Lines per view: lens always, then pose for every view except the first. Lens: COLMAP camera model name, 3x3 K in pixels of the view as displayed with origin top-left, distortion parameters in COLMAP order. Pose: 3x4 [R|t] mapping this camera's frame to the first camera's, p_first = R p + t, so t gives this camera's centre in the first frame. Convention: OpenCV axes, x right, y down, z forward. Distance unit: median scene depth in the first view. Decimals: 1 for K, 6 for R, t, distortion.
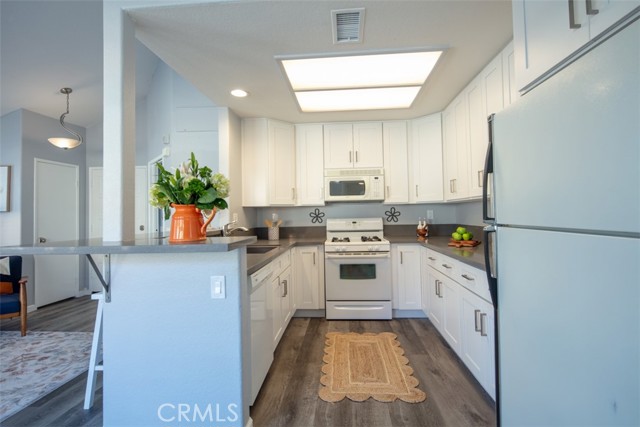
lens RADIAL K [[311.2, 0, 326.3], [0, 311.2, 204.4], [0, 0, 1]] dist [-0.000392, -0.003329]
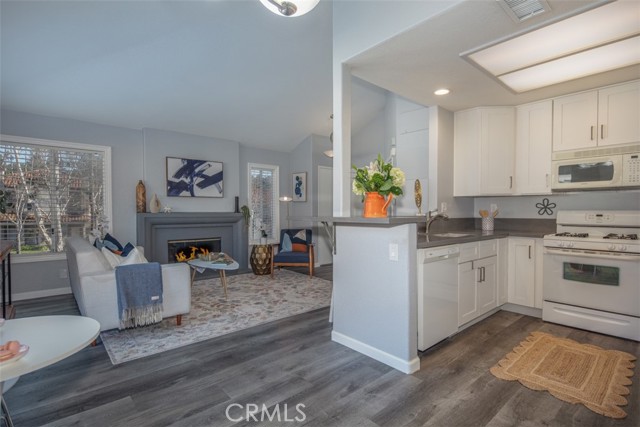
lens RADIAL K [[311.2, 0, 322.4], [0, 311.2, 221.2], [0, 0, 1]] dist [-0.000392, -0.003329]
pose [[0.710664, 0.043992, -0.702155, 0.183780], [0.006726, 0.997573, 0.069308, 0.015891], [0.703500, -0.053977, 0.708643, -0.085481]]
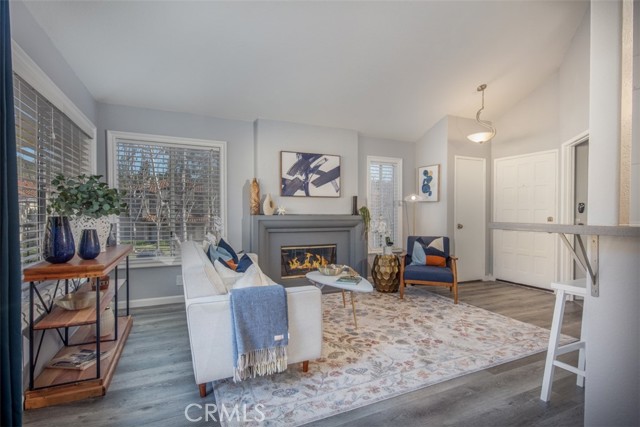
lens RADIAL K [[311.2, 0, 316.9], [0, 311.2, 218.3], [0, 0, 1]] dist [-0.000392, -0.003329]
pose [[0.462631, 0.036305, -0.885807, -0.163973], [0.014663, 0.998711, 0.048590, 0.027121], [0.886430, -0.035467, 0.461502, -0.020047]]
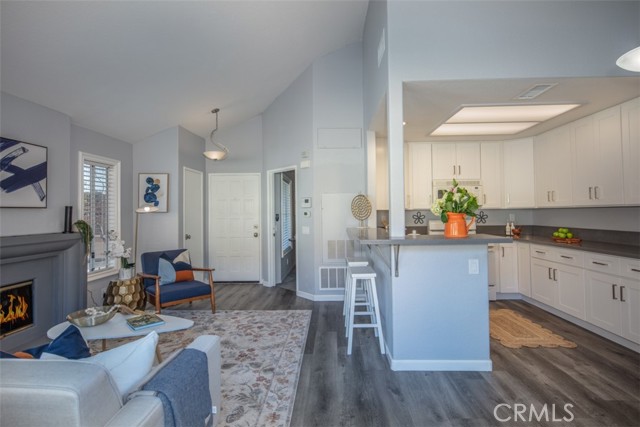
lens RADIAL K [[311.2, 0, 326.3], [0, 311.2, 208.8], [0, 0, 1]] dist [-0.000392, -0.003329]
pose [[0.999508, 0.008038, 0.030314, -0.548956], [-0.008621, 0.999780, 0.019134, -0.022470], [-0.030153, -0.019386, 0.999357, -0.246483]]
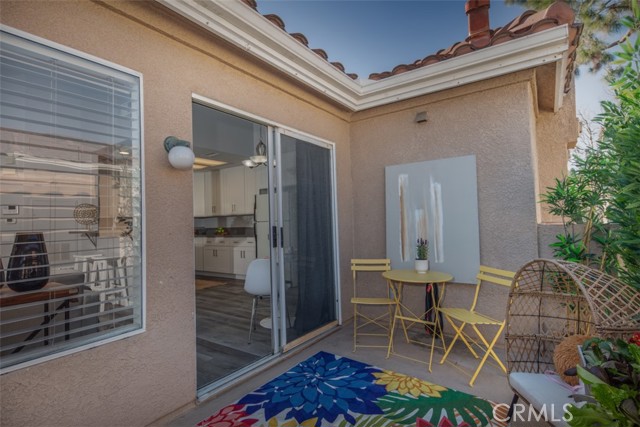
lens RADIAL K [[311.2, 0, 320.5], [0, 311.2, 214.2], [0, 0, 1]] dist [-0.000392, -0.003329]
pose [[0.526979, 0.024630, 0.849521, -1.053832], [-0.009998, 0.999690, -0.022782, 0.018584], [-0.849820, 0.003512, 0.527062, -0.790098]]
